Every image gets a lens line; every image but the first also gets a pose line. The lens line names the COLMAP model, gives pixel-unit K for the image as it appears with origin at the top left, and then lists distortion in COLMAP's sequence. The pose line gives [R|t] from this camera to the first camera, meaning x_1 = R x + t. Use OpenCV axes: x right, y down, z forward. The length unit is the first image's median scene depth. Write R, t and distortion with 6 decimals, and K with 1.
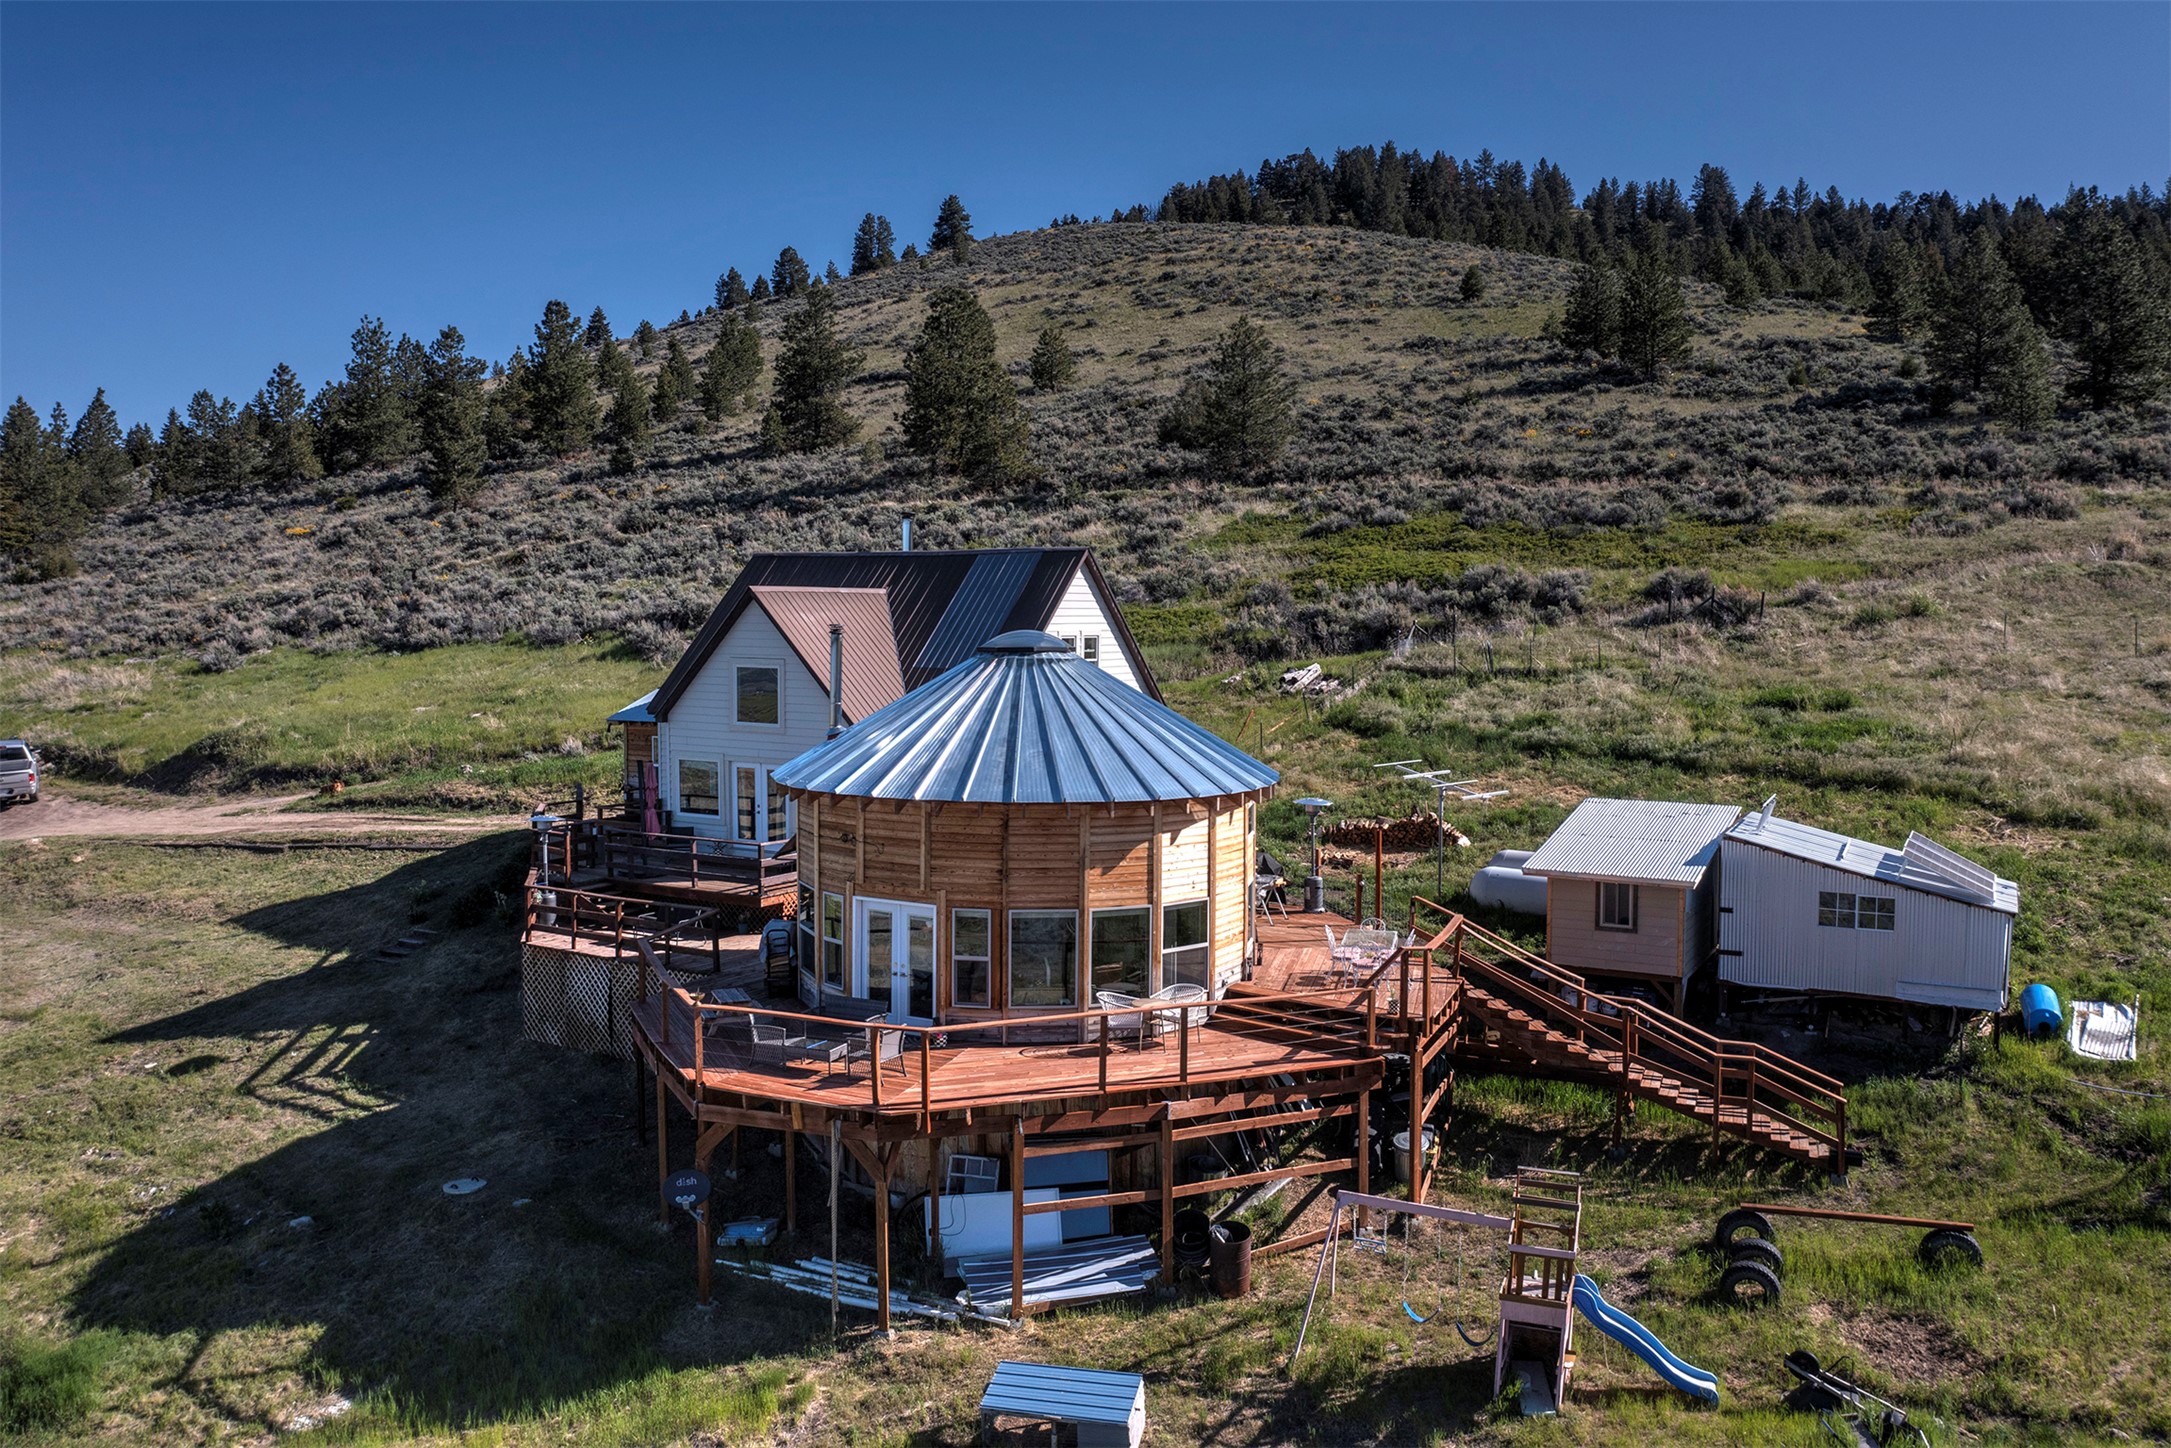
lens RADIAL K [[1709.8, 0, 1087.6], [0, 1709.8, 721.3], [0, 0, 1]] dist [-0.024391, 0.010638]
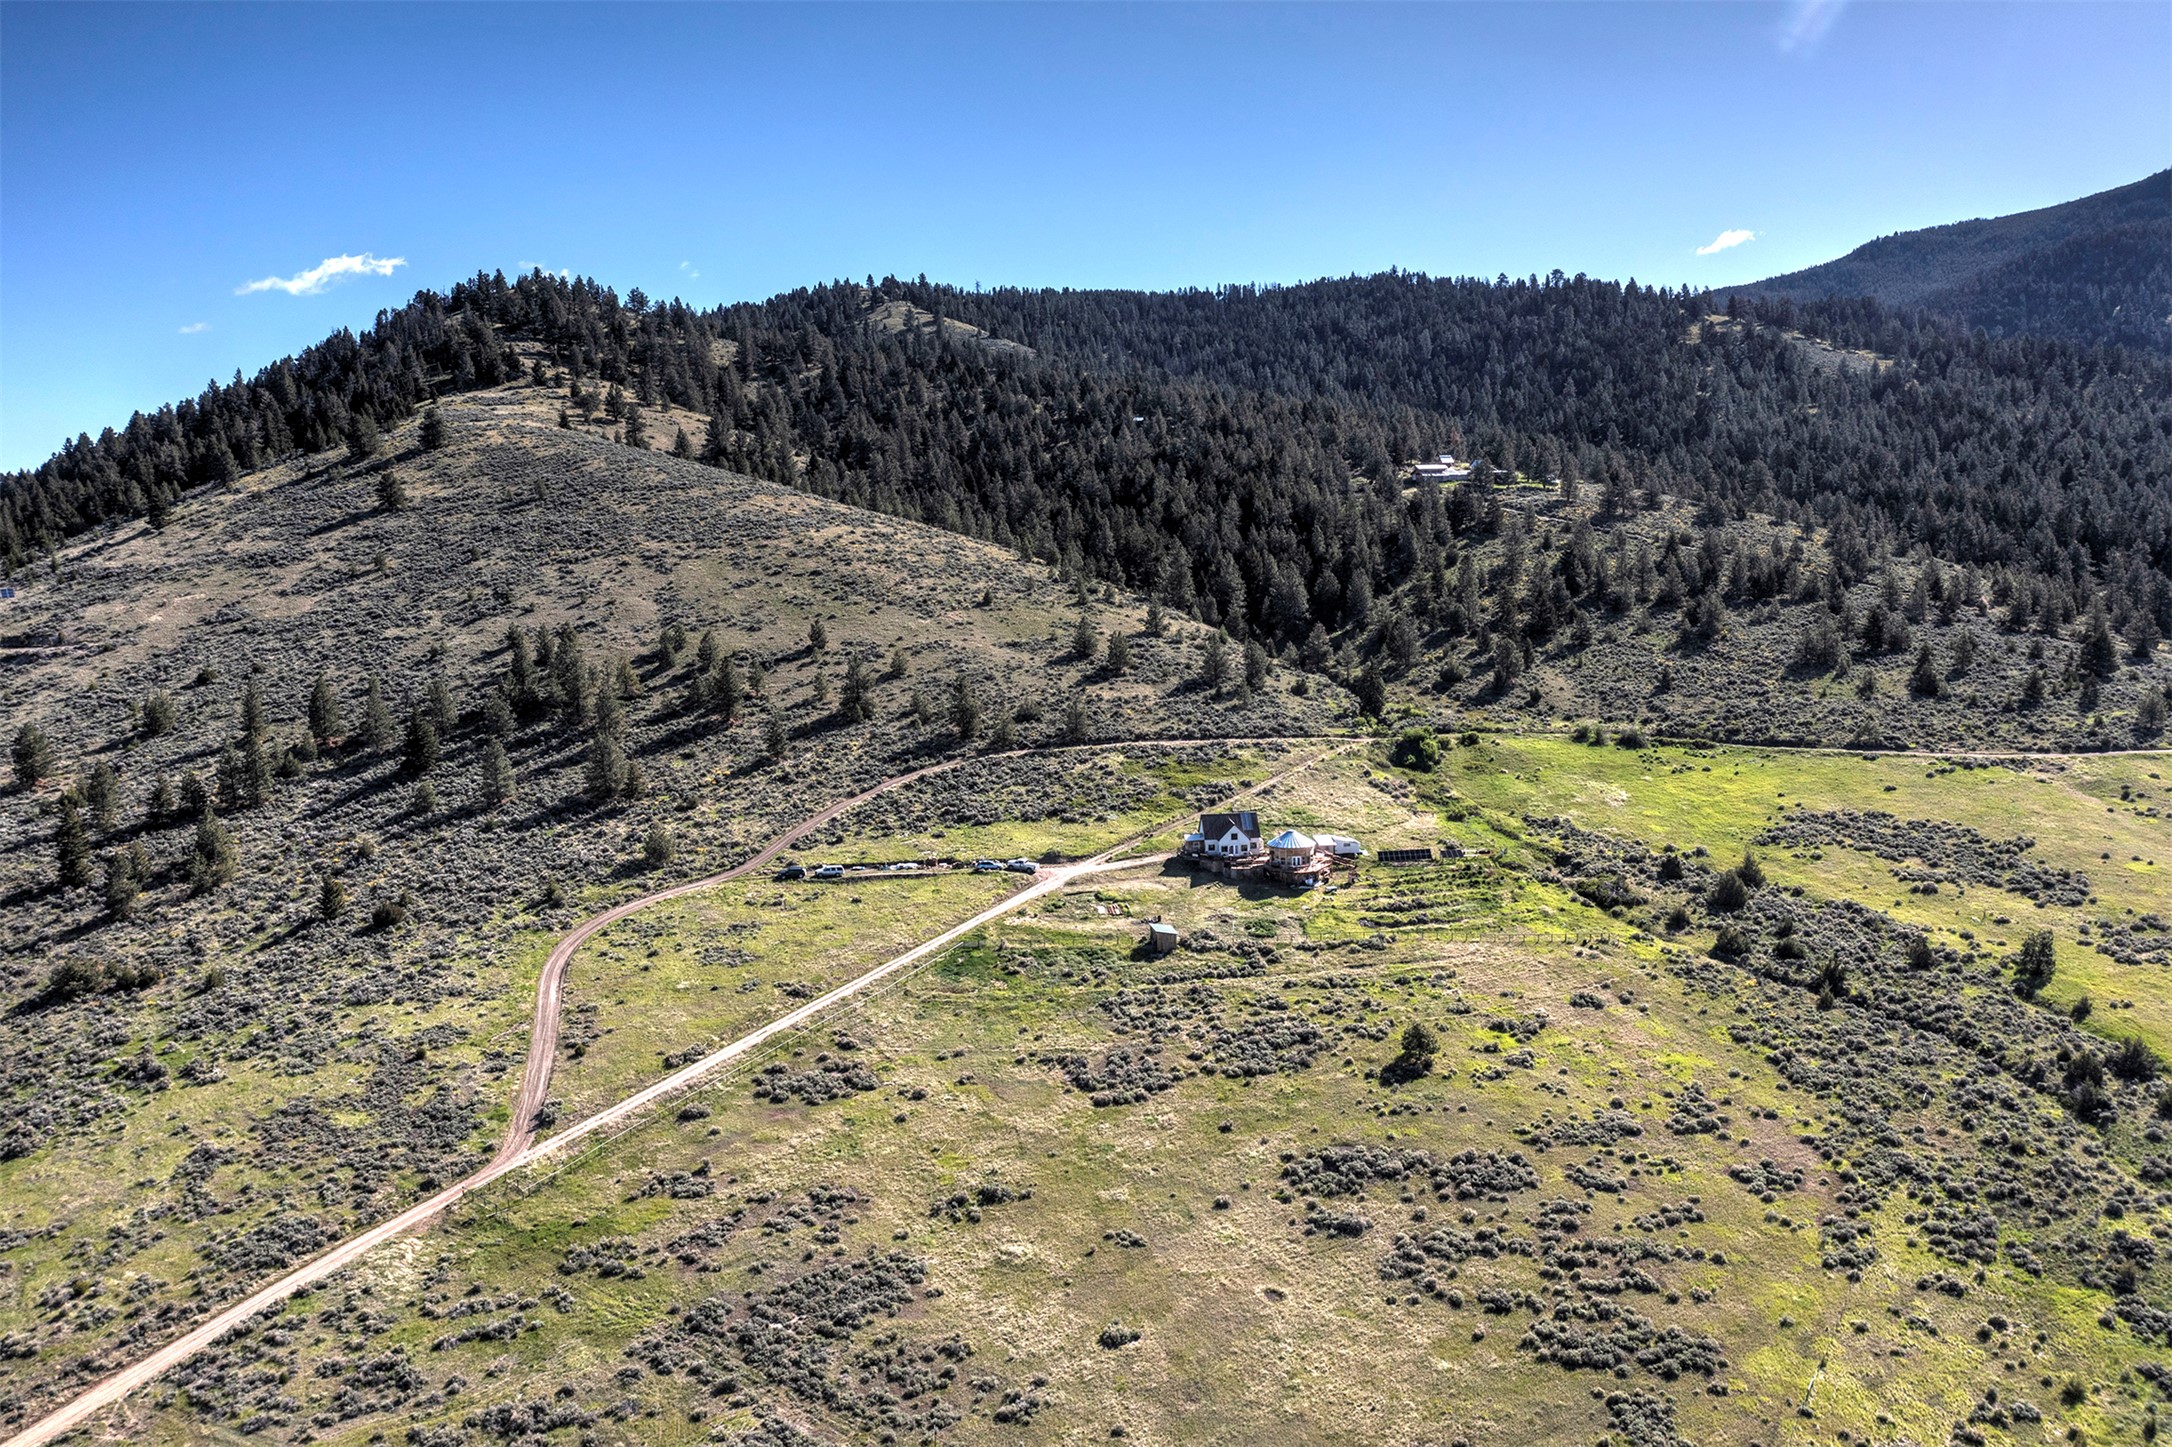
lens RADIAL K [[1708.7, 0, 1086.5], [0, 1708.7, 720.6], [0, 0, 1]] dist [-0.021851, 0.008416]
pose [[0.797270, -0.098659, 0.595505, -5.468119], [0.073738, 0.995082, 0.066138, -1.138184], [-0.599102, -0.008819, 0.800624, -4.995462]]
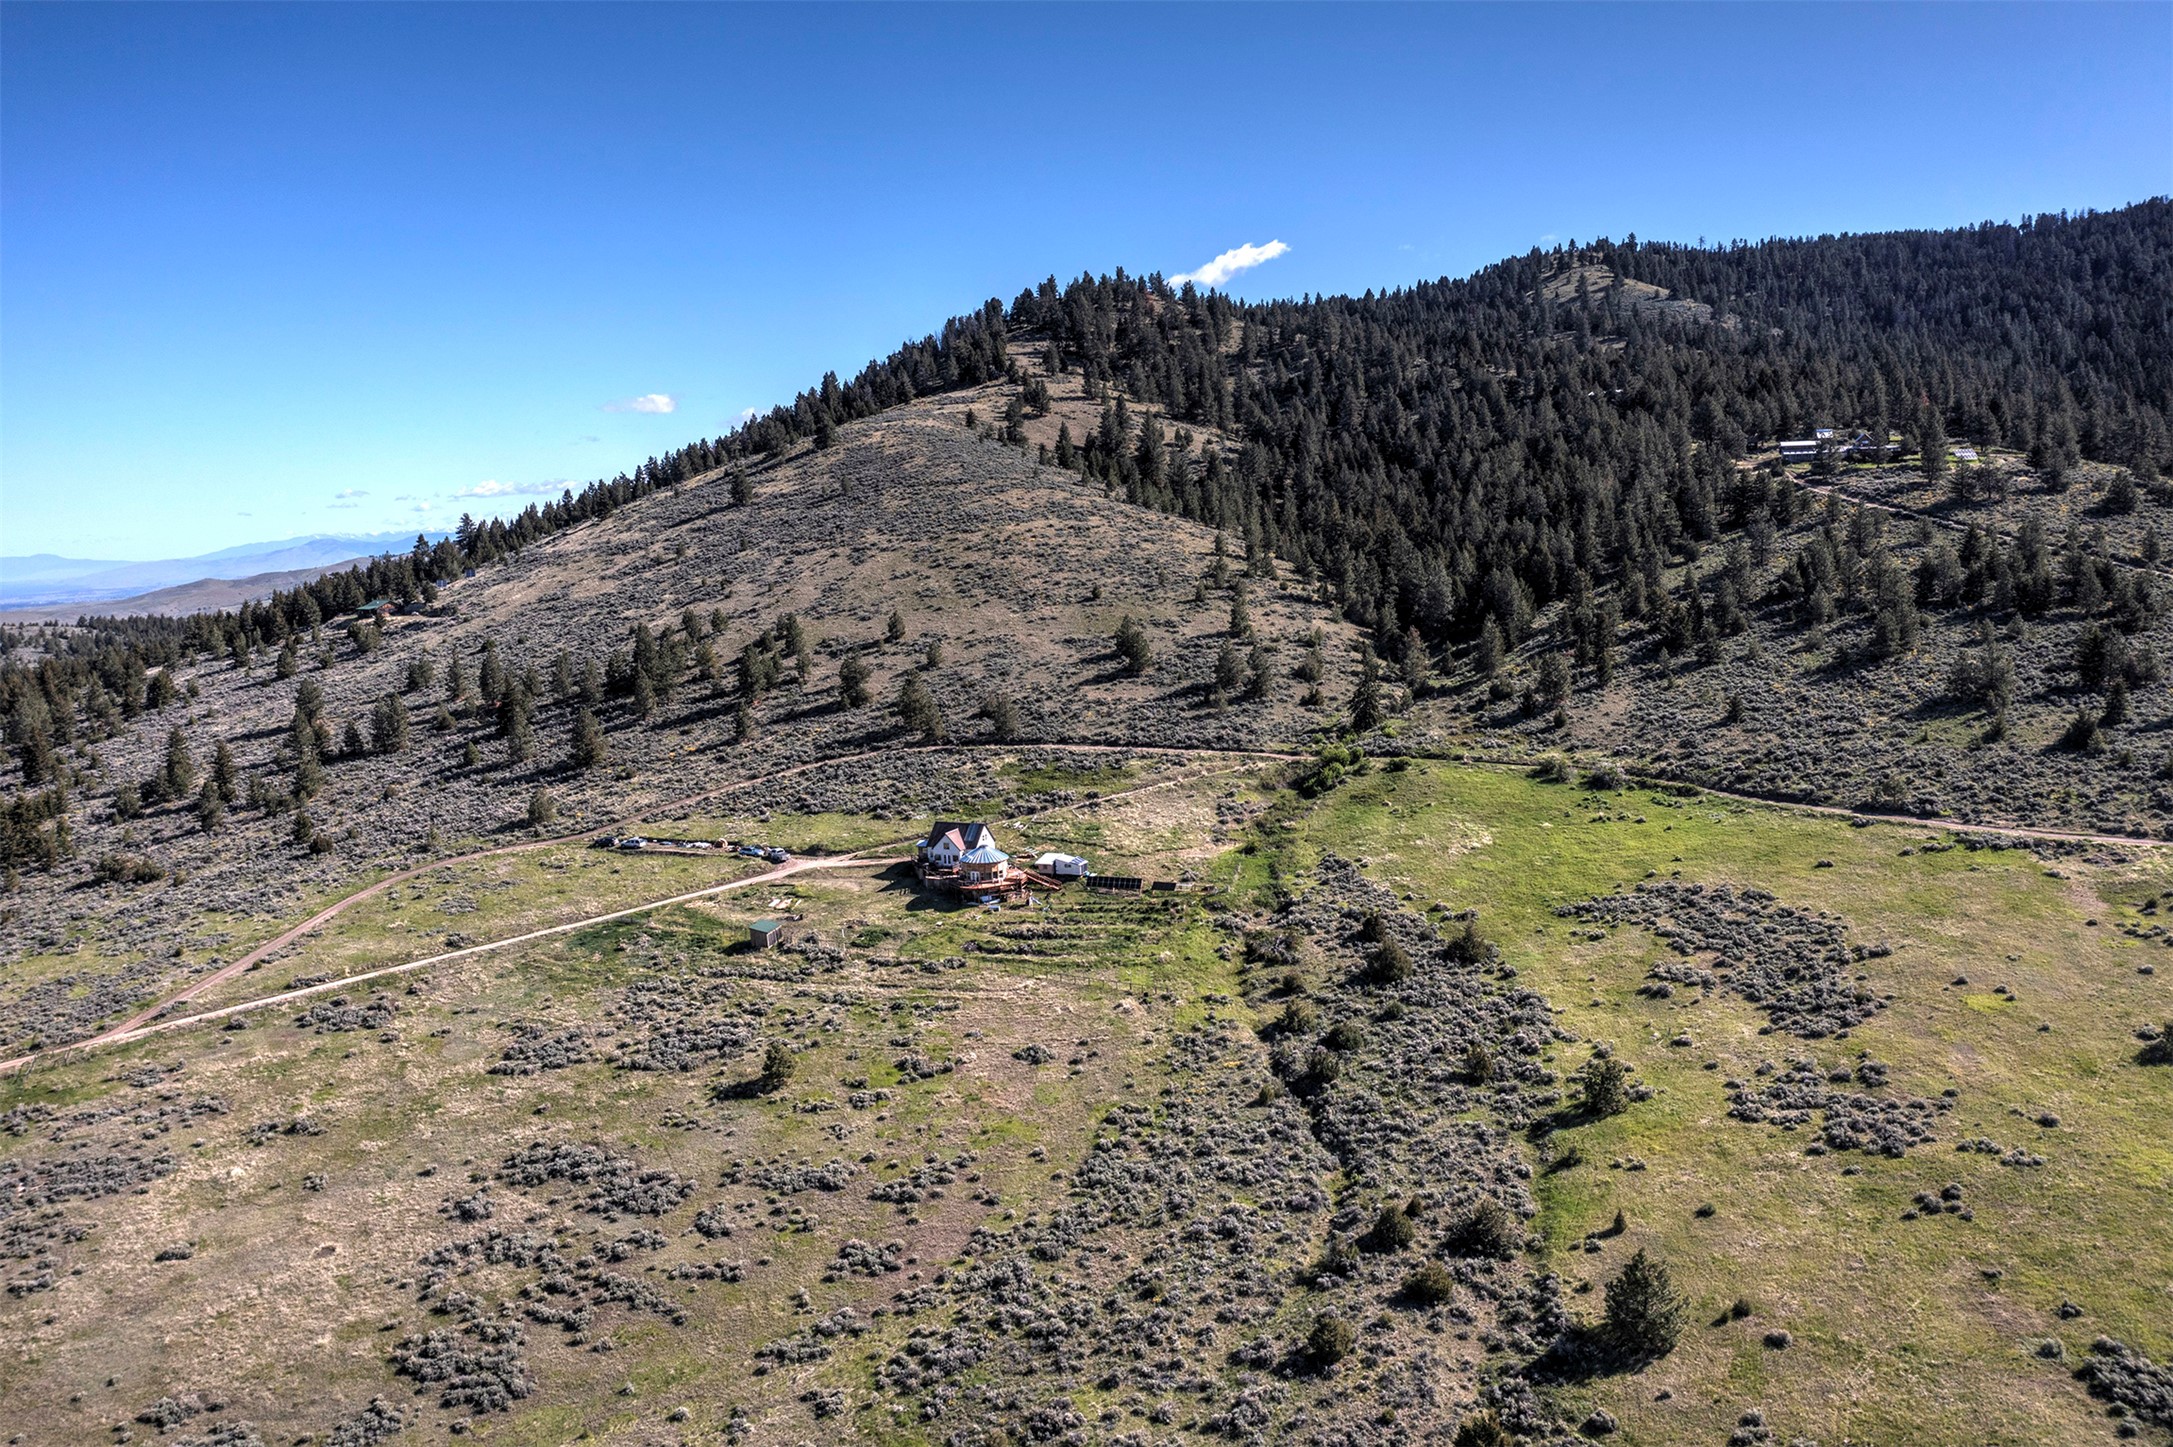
lens RADIAL K [[1709.5, 0, 1087.0], [0, 1709.5, 720.5], [0, 0, 1]] dist [-0.021851, 0.008416]
pose [[0.990488, -0.054802, 0.126218, -0.513594], [0.048560, 0.997465, 0.052010, -0.982870], [-0.128748, -0.045386, 0.990638, -6.982326]]
